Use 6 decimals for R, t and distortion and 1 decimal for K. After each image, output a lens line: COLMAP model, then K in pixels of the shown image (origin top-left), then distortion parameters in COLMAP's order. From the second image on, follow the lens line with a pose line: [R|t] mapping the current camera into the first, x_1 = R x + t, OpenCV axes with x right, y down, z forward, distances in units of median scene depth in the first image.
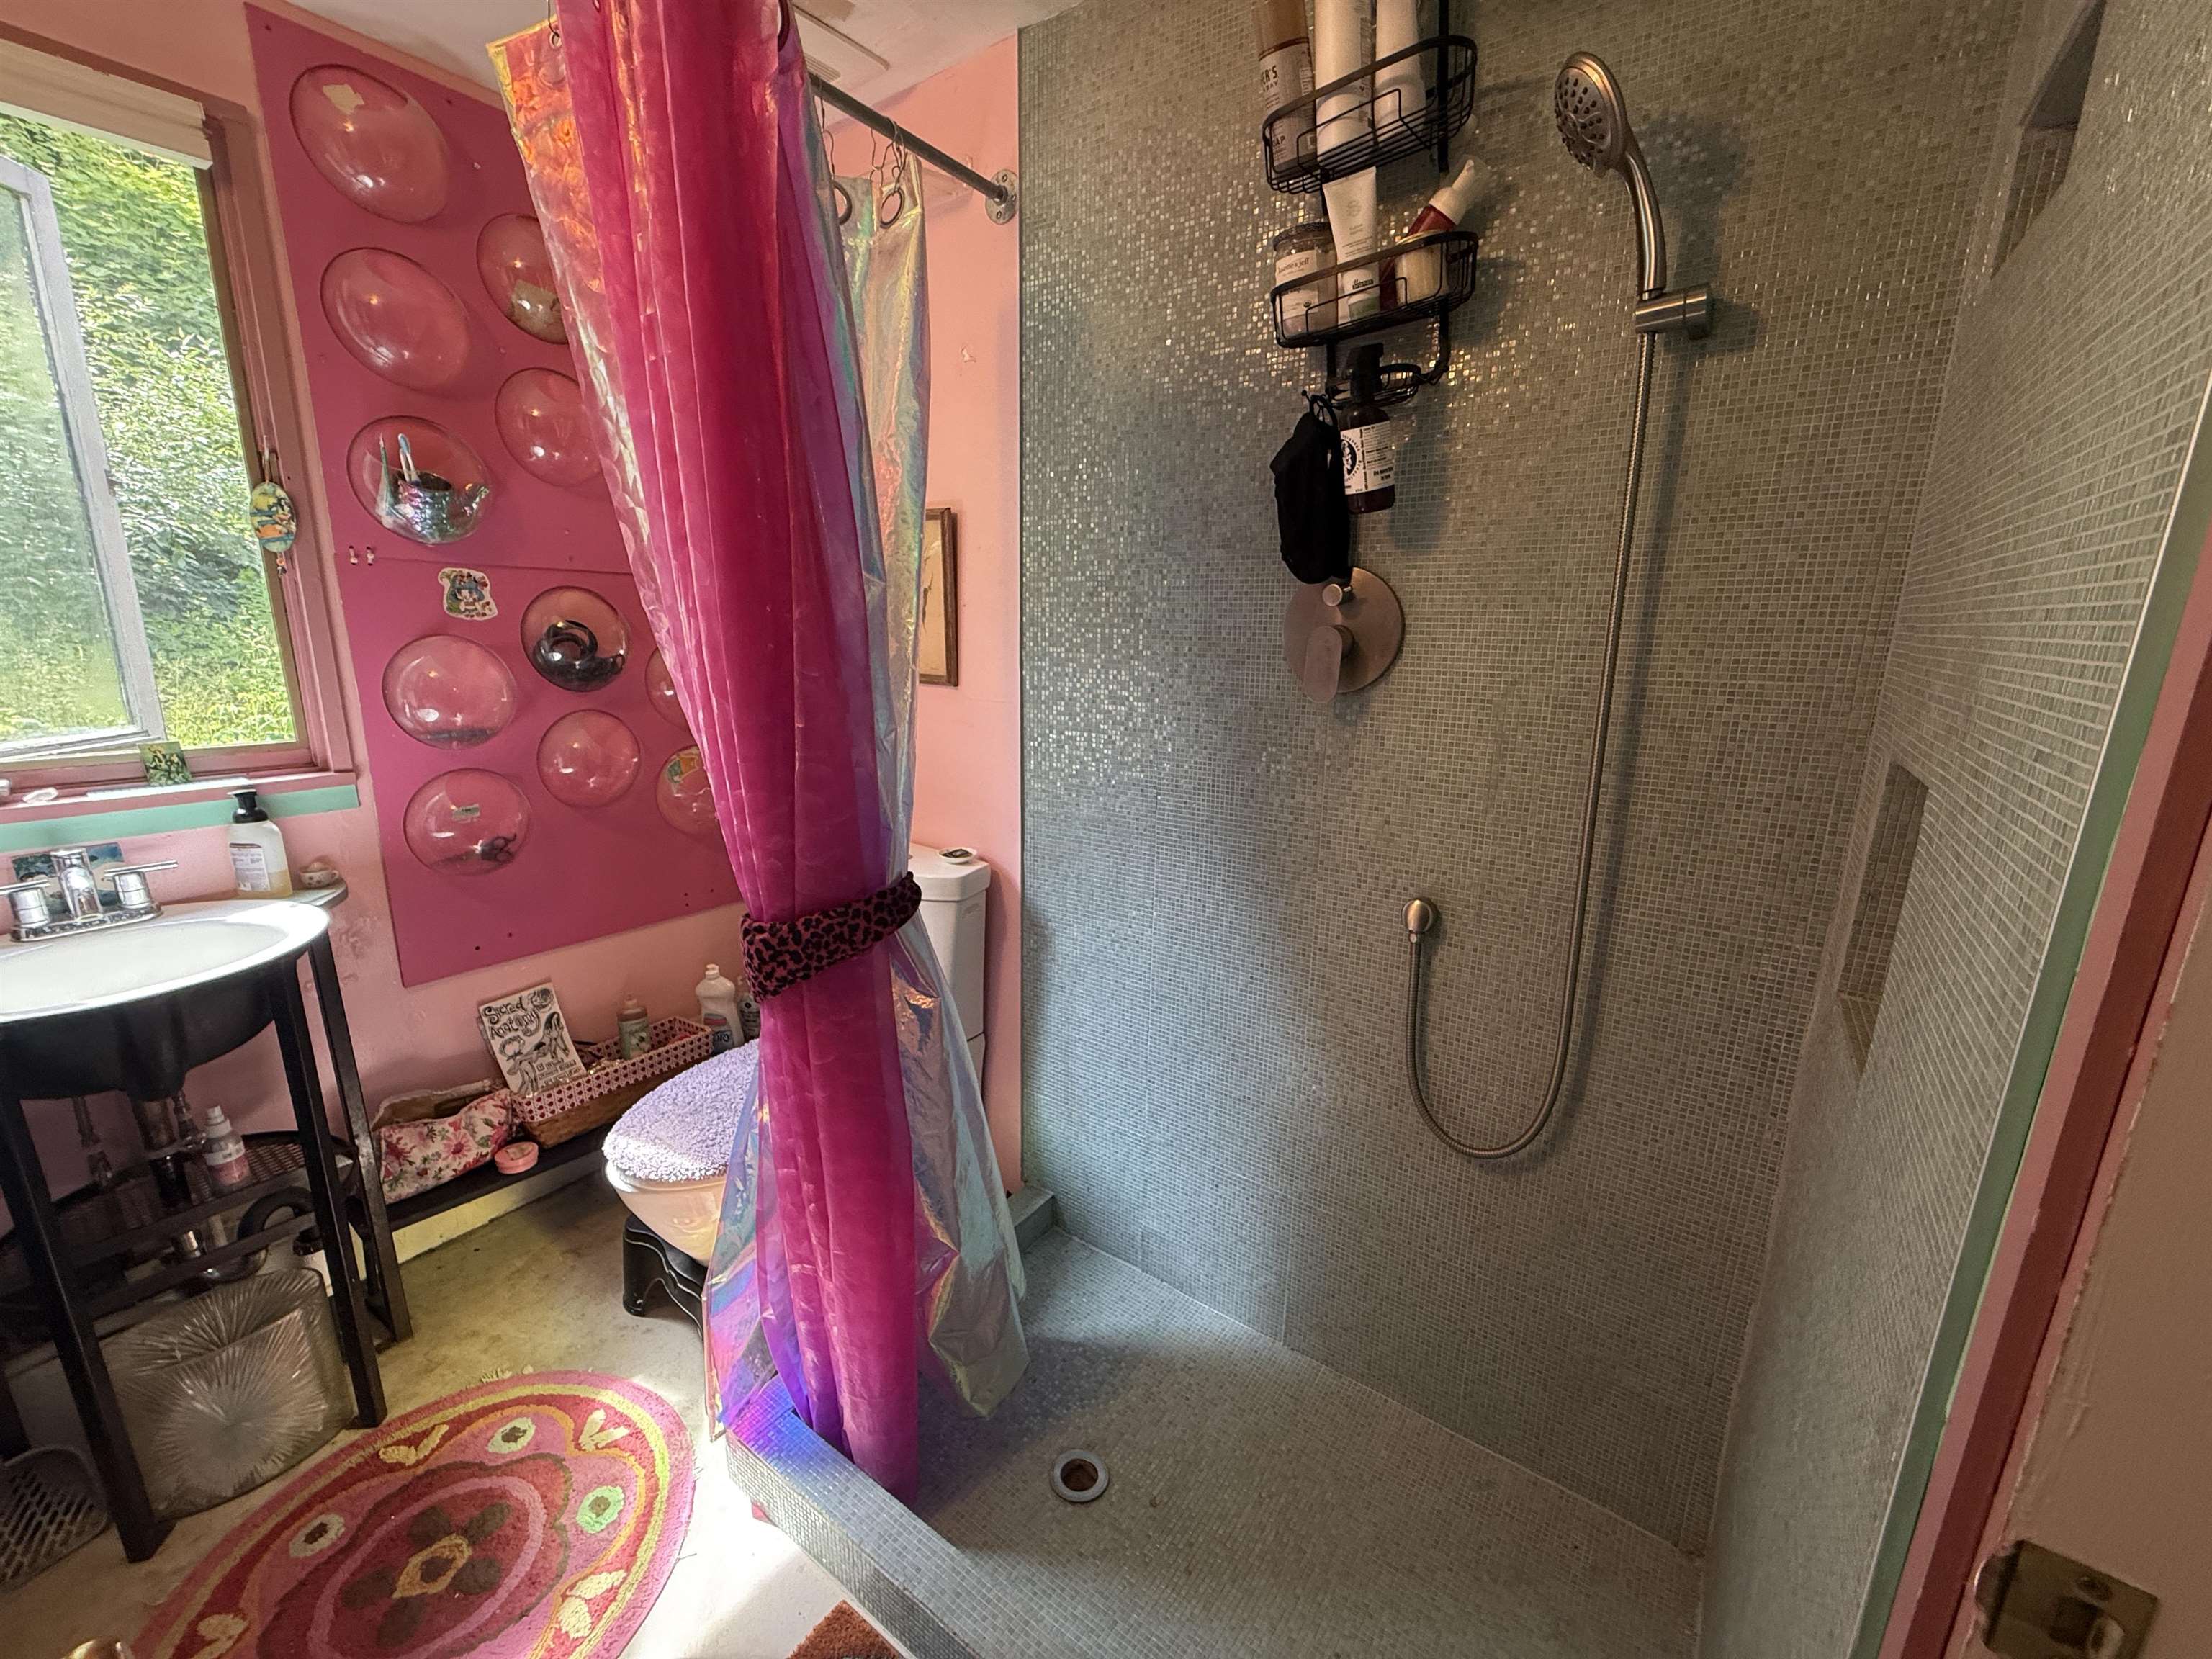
lens RADIAL K [[880.1, 0, 1113.6], [0, 880.1, 829.4], [0, 0, 1]] dist [0.014790, -0.009713]
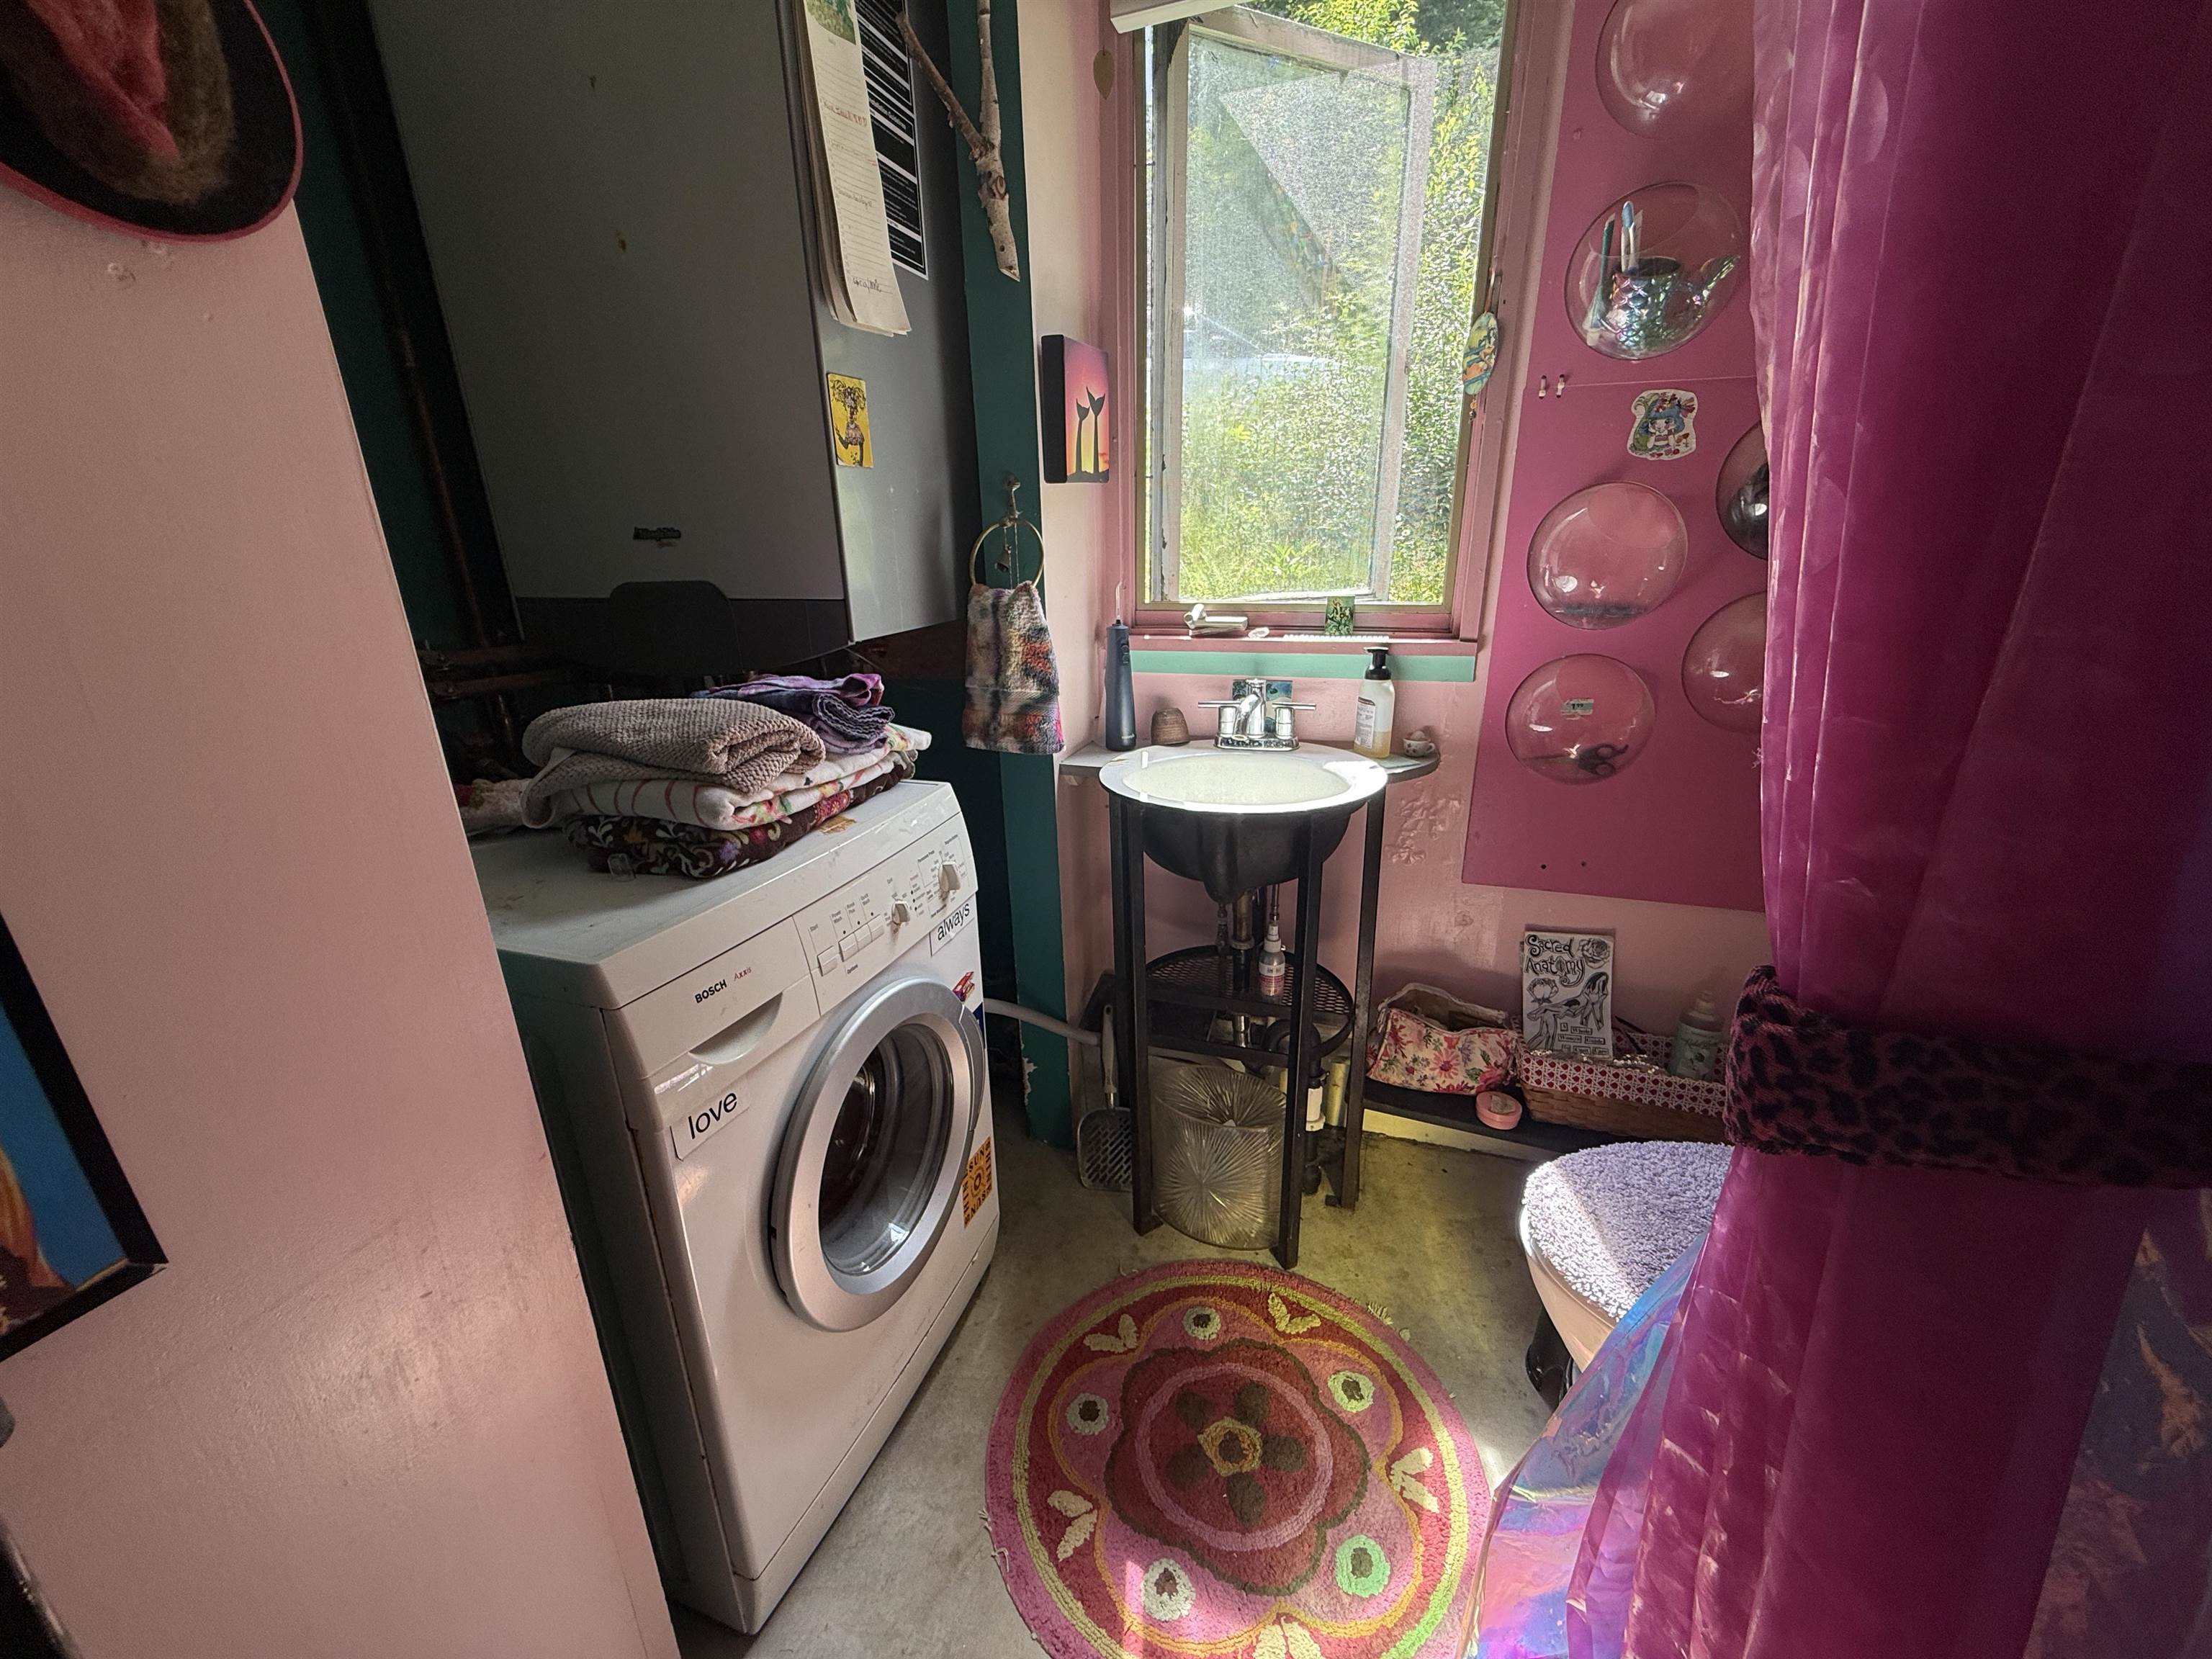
lens RADIAL K [[880.1, 0, 1113.6], [0, 880.1, 829.4], [0, 0, 1]] dist [0.014790, -0.009713]
pose [[0.284788, 0.275352, -0.918192, -0.072295], [-0.198098, 0.954085, 0.224674, -0.011000], [0.937898, 0.117908, 0.326259, 0.373169]]
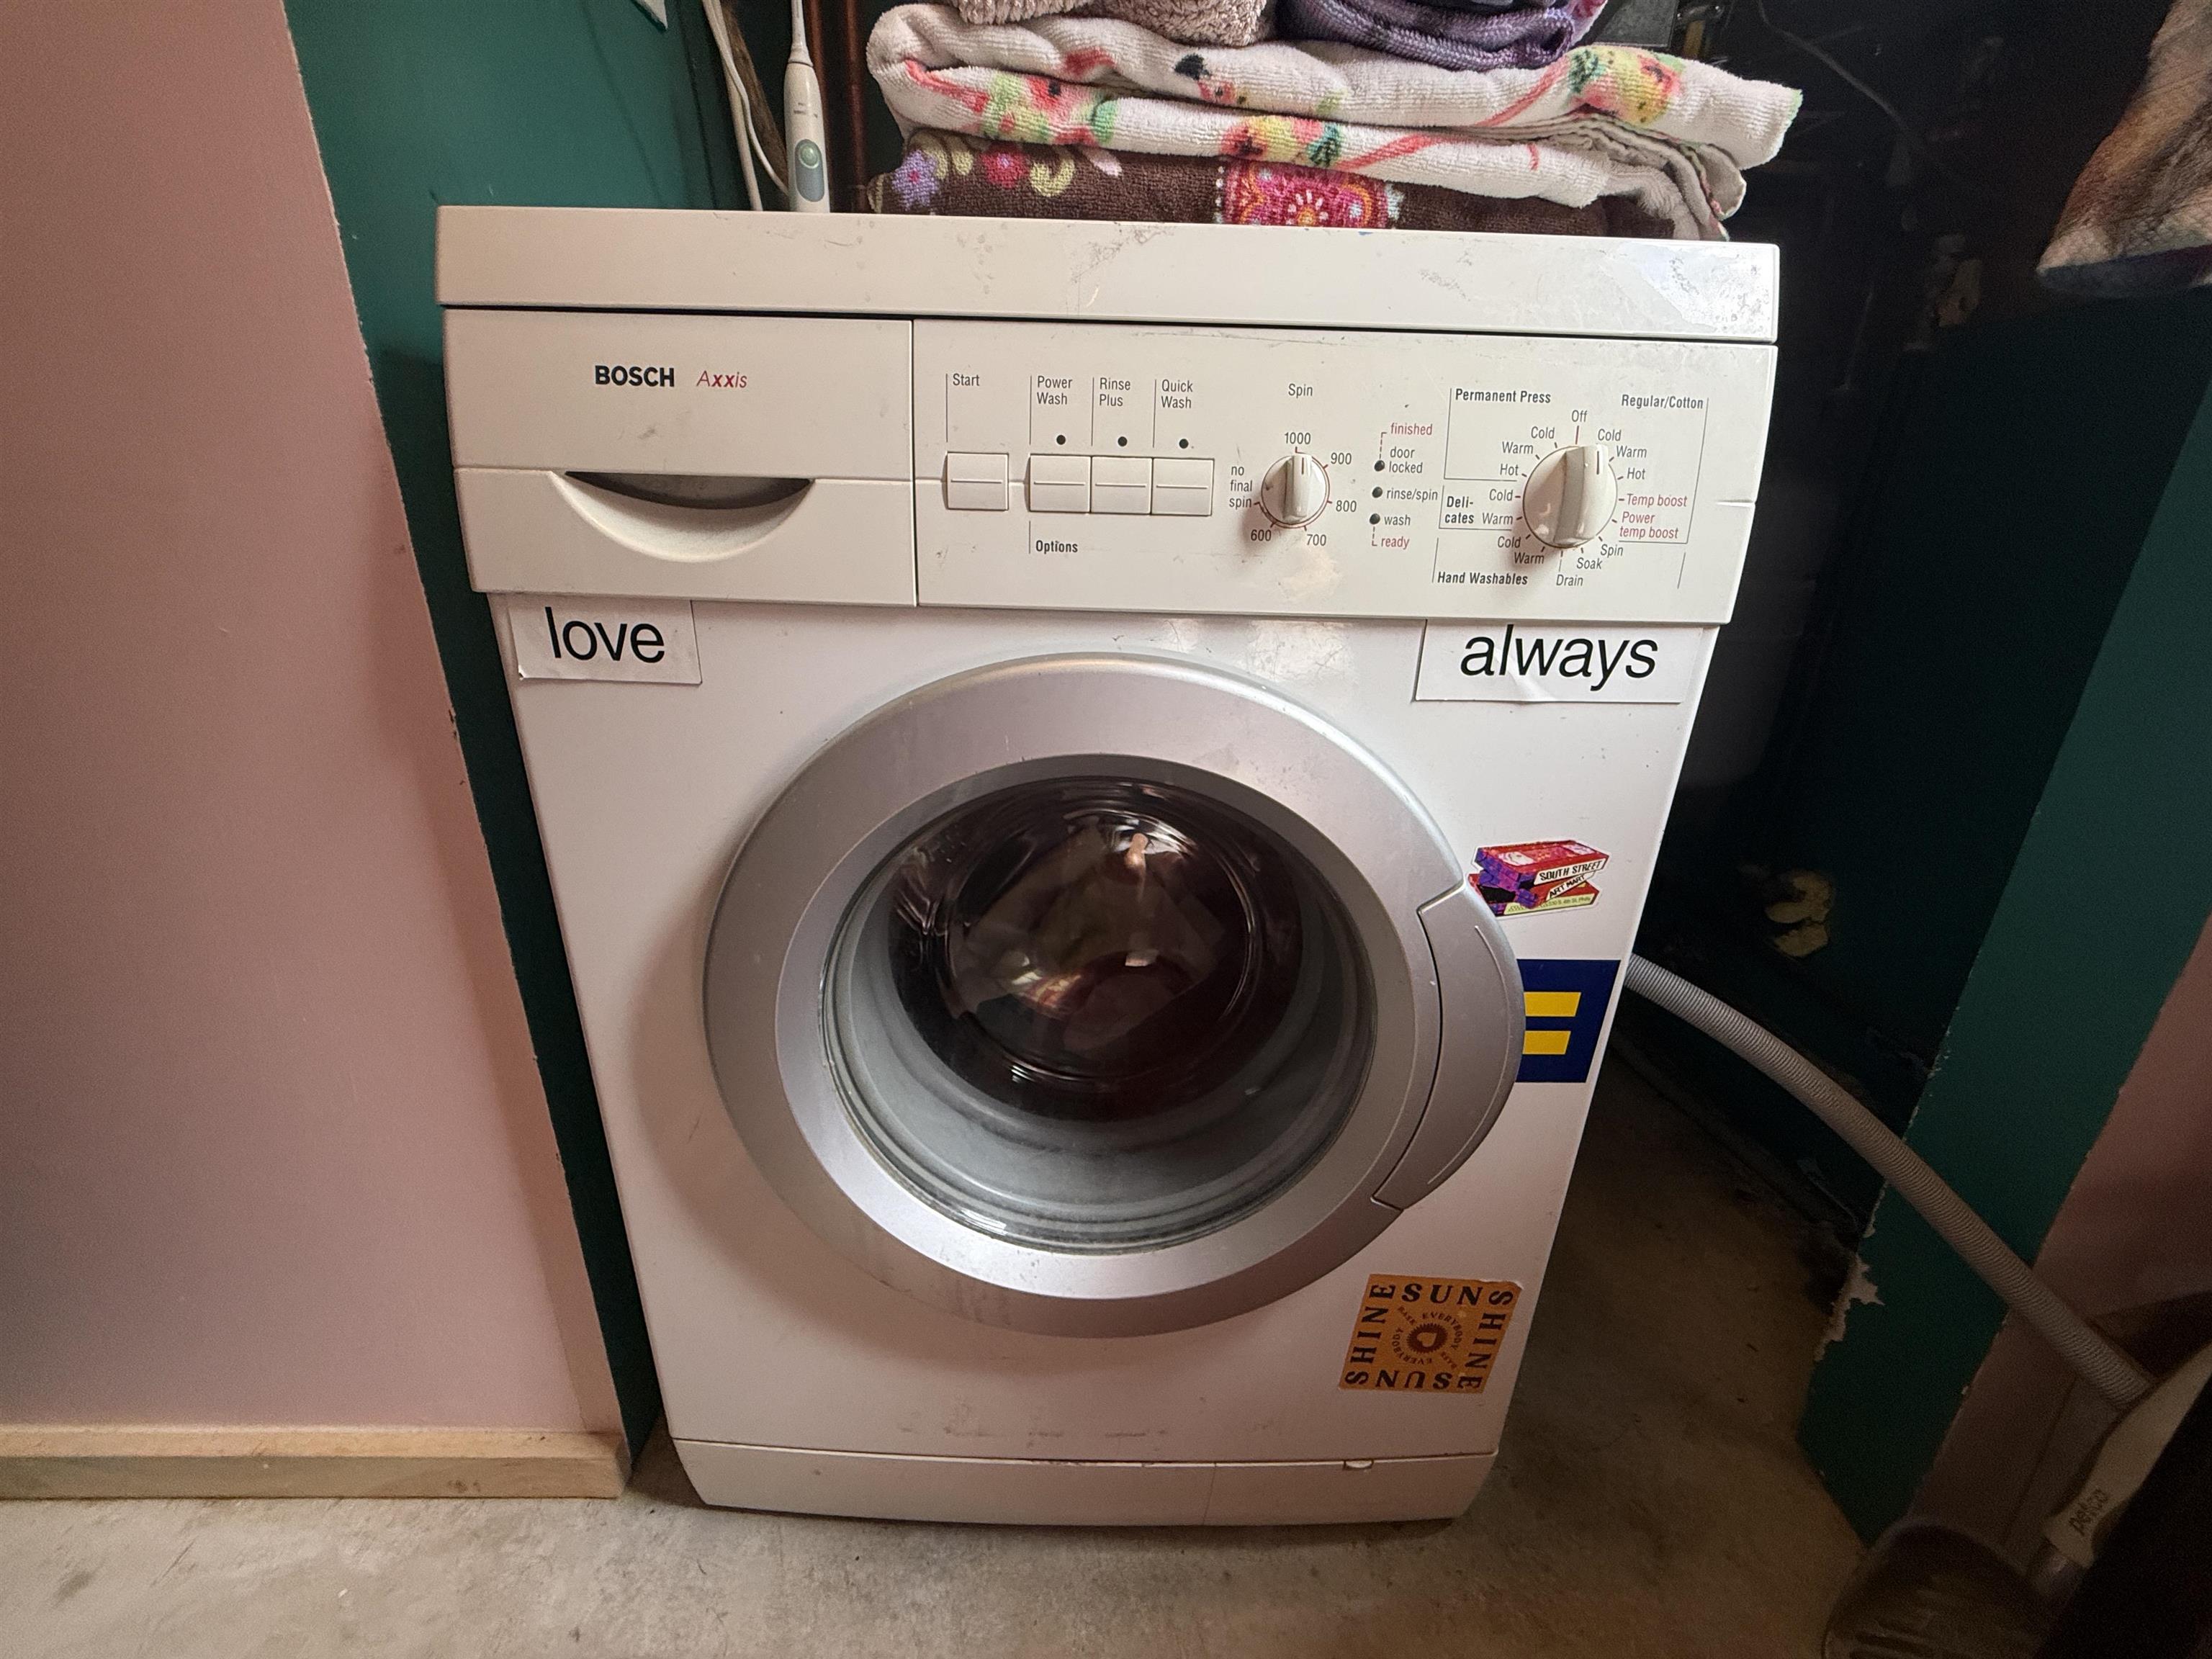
lens RADIAL K [[880.1, 0, 1113.6], [0, 880.1, 829.4], [0, 0, 1]] dist [0.014790, -0.009713]
pose [[-0.806472, 0.175279, -0.564694, -0.510357], [-0.176060, 0.840541, 0.512341, 0.188118], [0.564451, 0.512609, -0.647014, 0.612440]]
